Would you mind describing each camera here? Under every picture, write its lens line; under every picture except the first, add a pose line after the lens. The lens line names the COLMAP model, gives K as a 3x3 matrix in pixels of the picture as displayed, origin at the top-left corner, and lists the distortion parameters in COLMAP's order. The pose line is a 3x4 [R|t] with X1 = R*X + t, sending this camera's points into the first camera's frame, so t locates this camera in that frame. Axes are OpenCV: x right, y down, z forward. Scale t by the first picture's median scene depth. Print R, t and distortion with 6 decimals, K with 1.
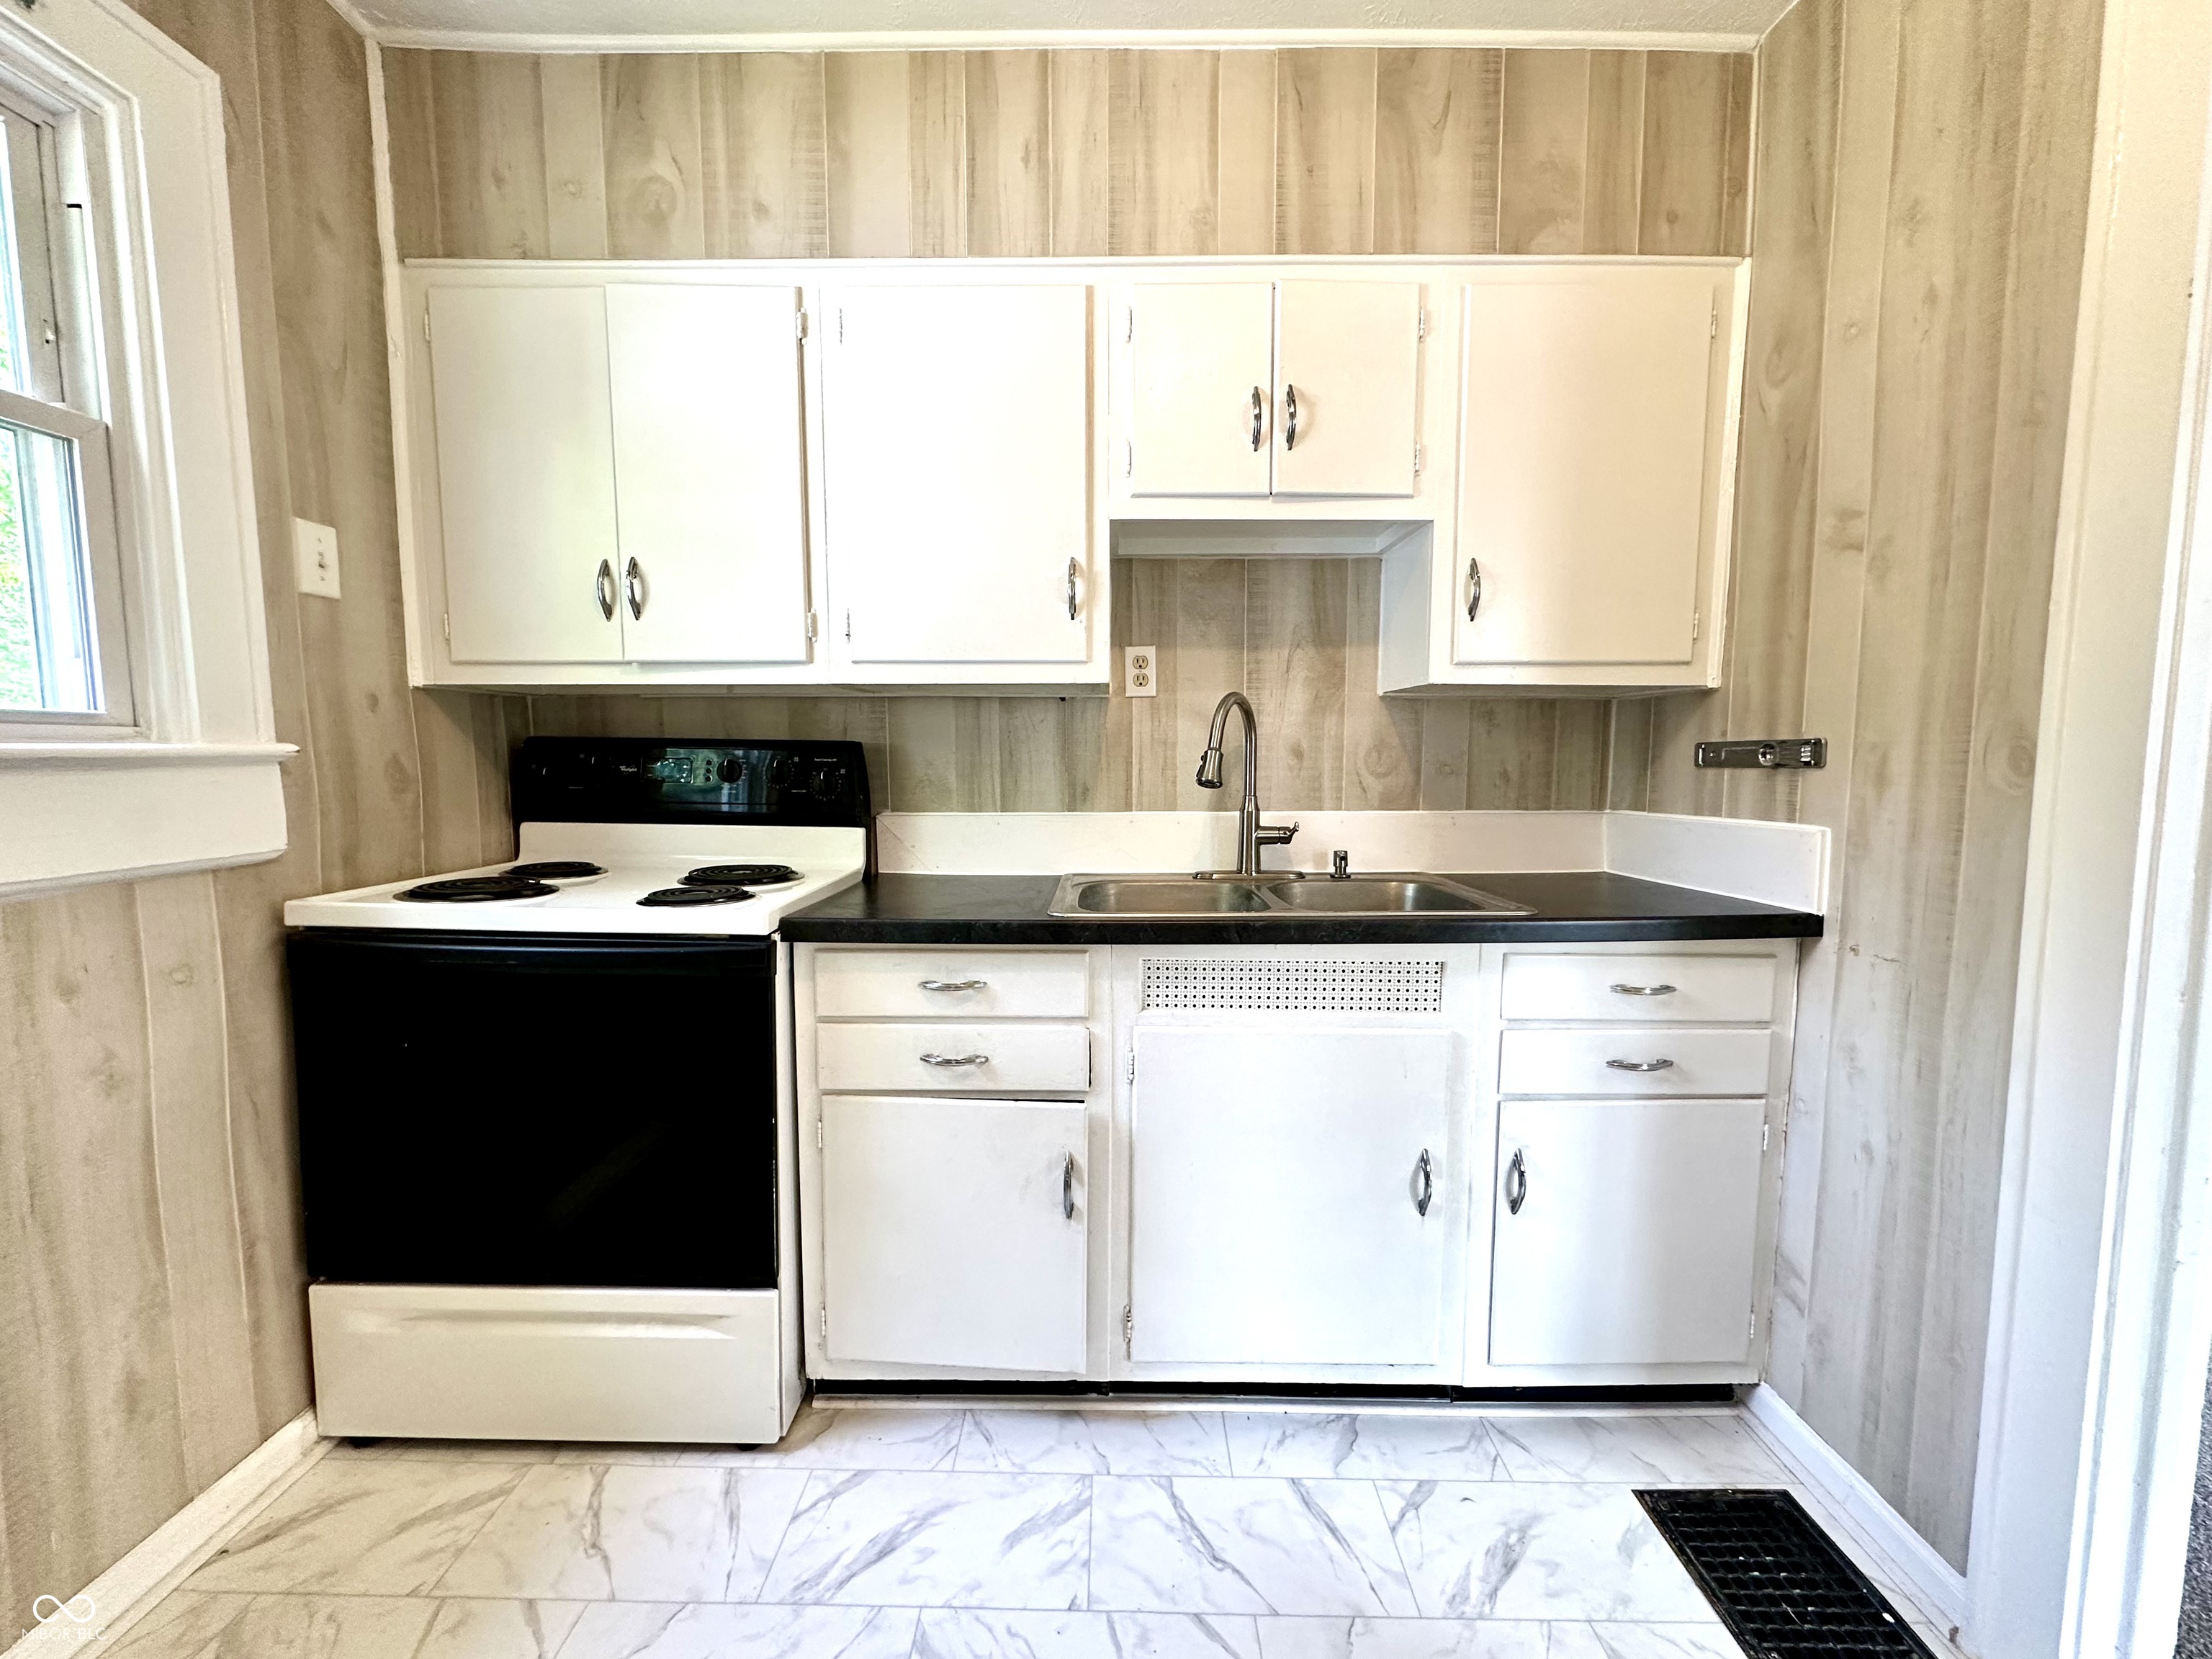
lens RADIAL K [[880.1, 0, 1105.6], [0, 880.1, 832.2], [0, 0, 1]] dist [-0.003825, 0.001093]
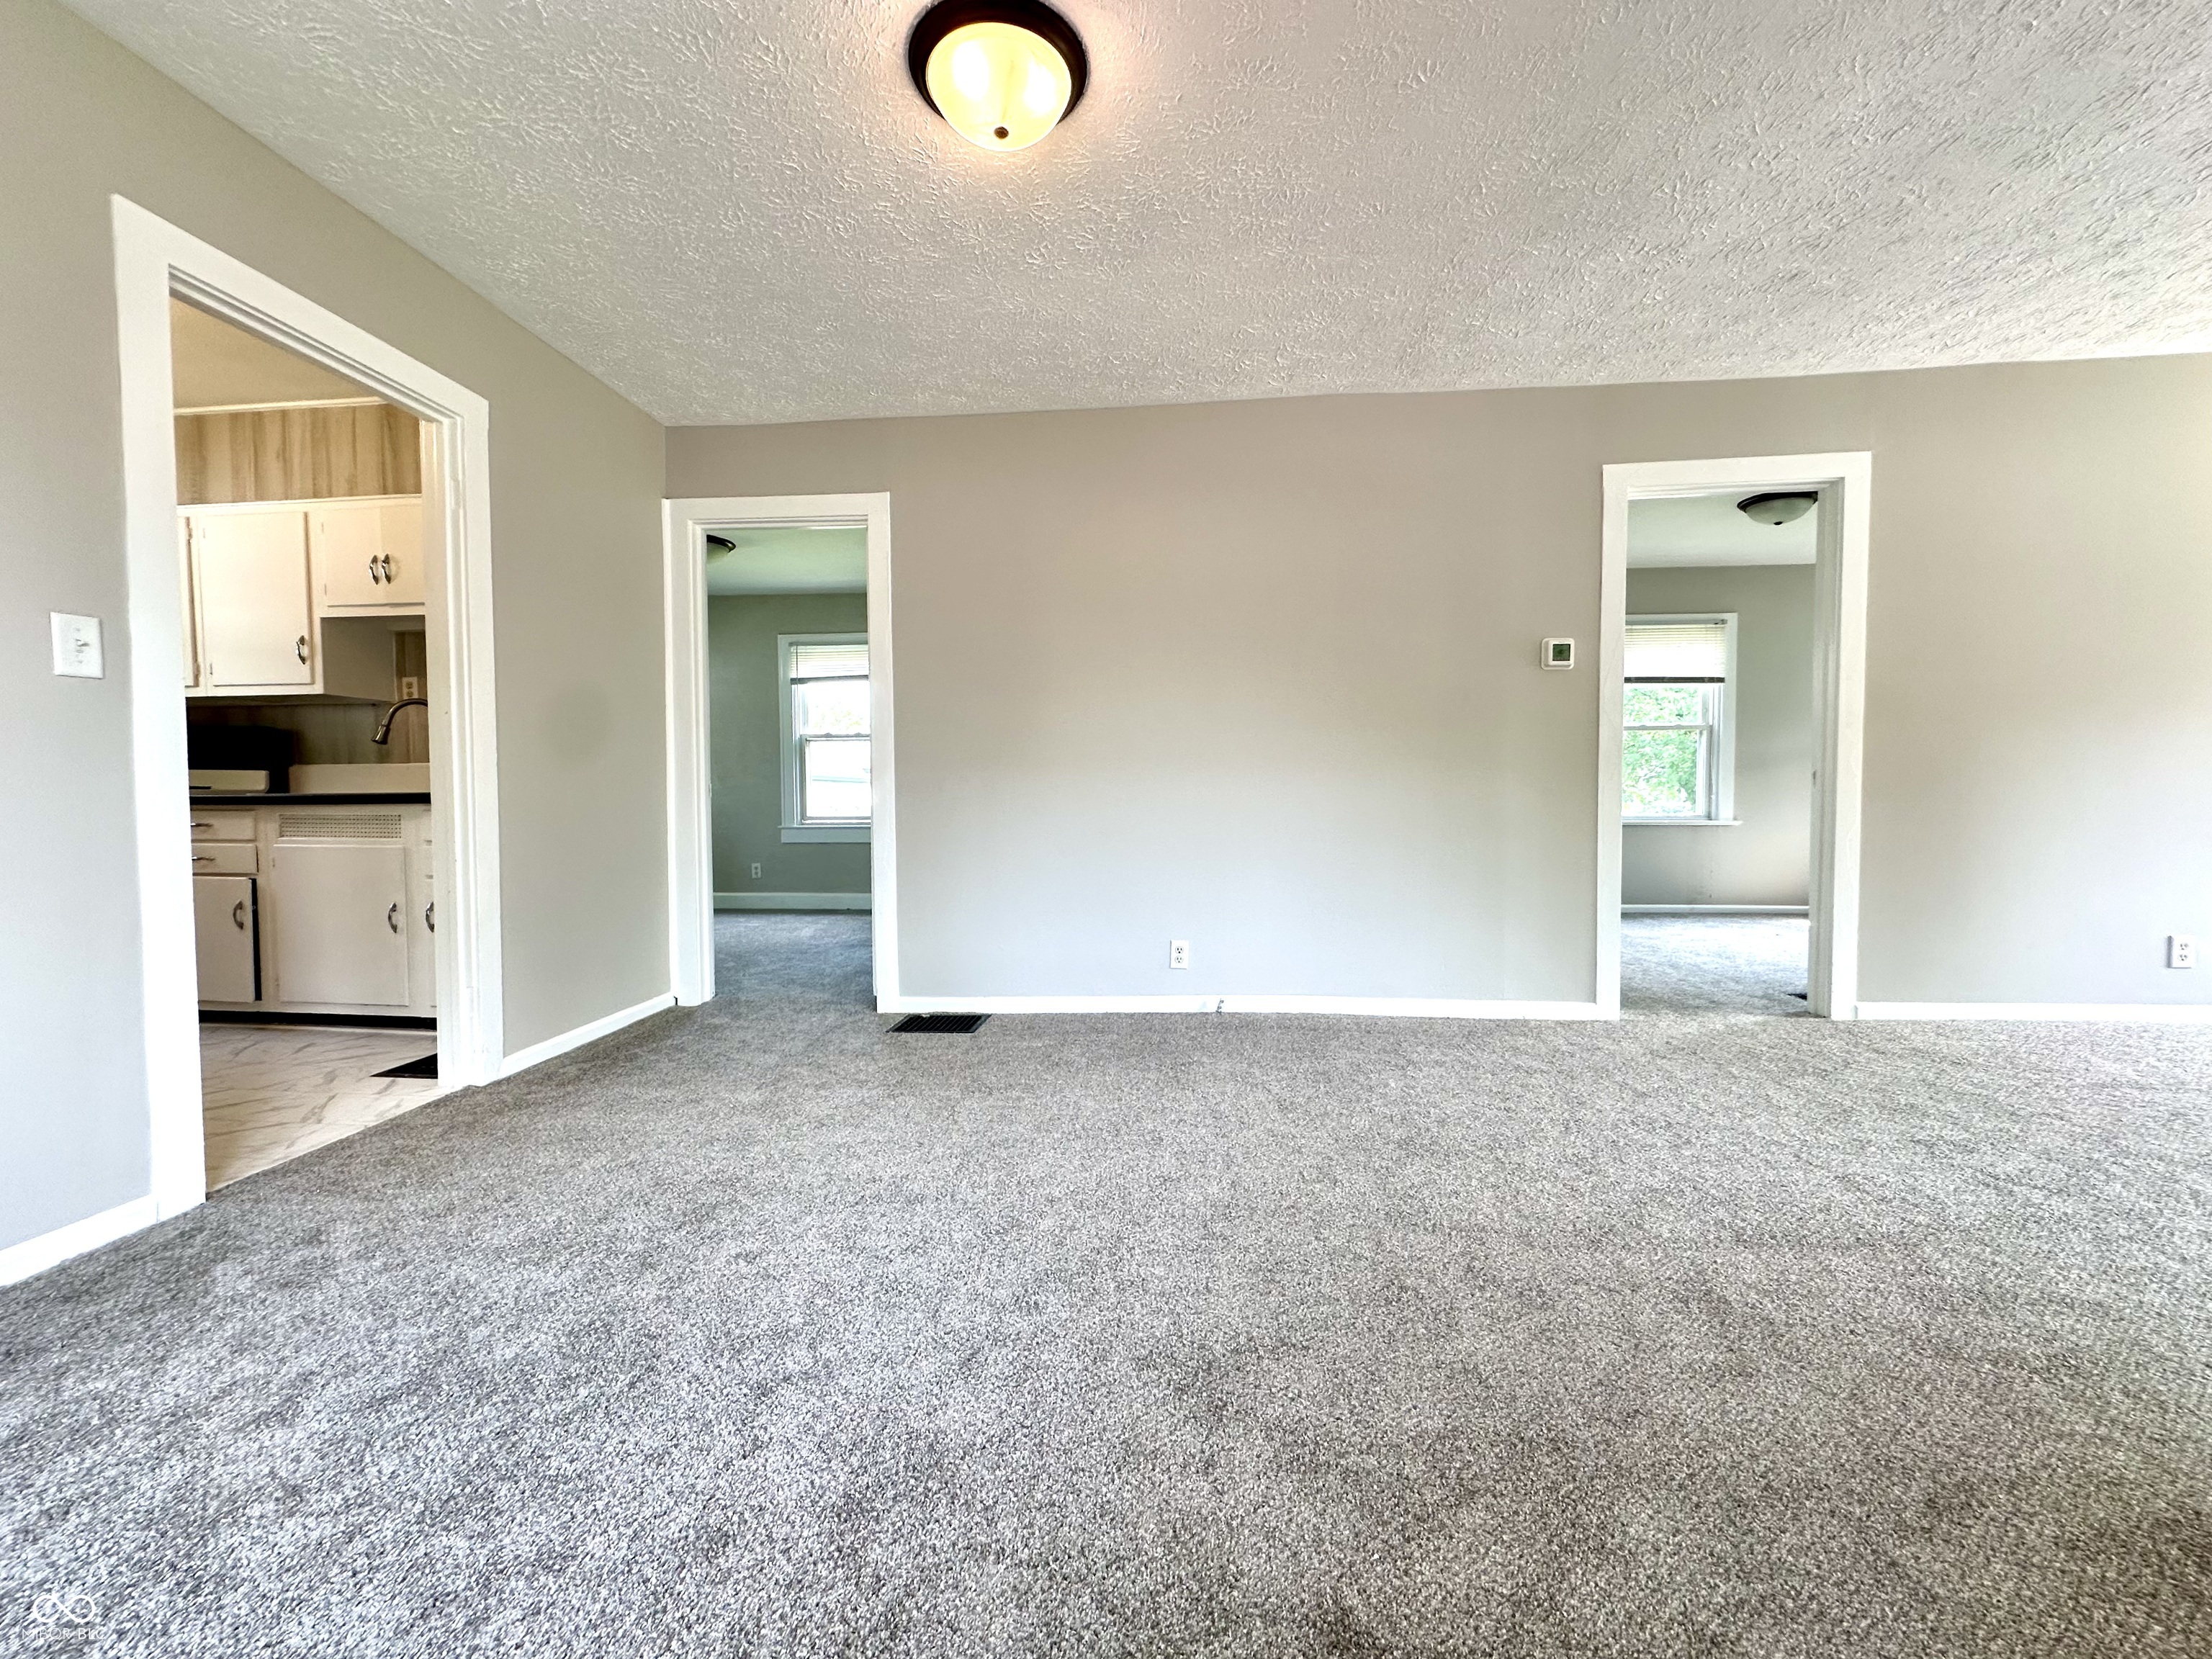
lens RADIAL K [[880.1, 0, 1110.7], [0, 880.1, 831.4], [0, 0, 1]] dist [-0.003825, 0.001093]
pose [[0.995870, 0.000135, -0.090790, 2.230012], [-0.004236, 0.998979, -0.044977, 0.264297], [0.090692, 0.045176, 0.994854, -0.972784]]
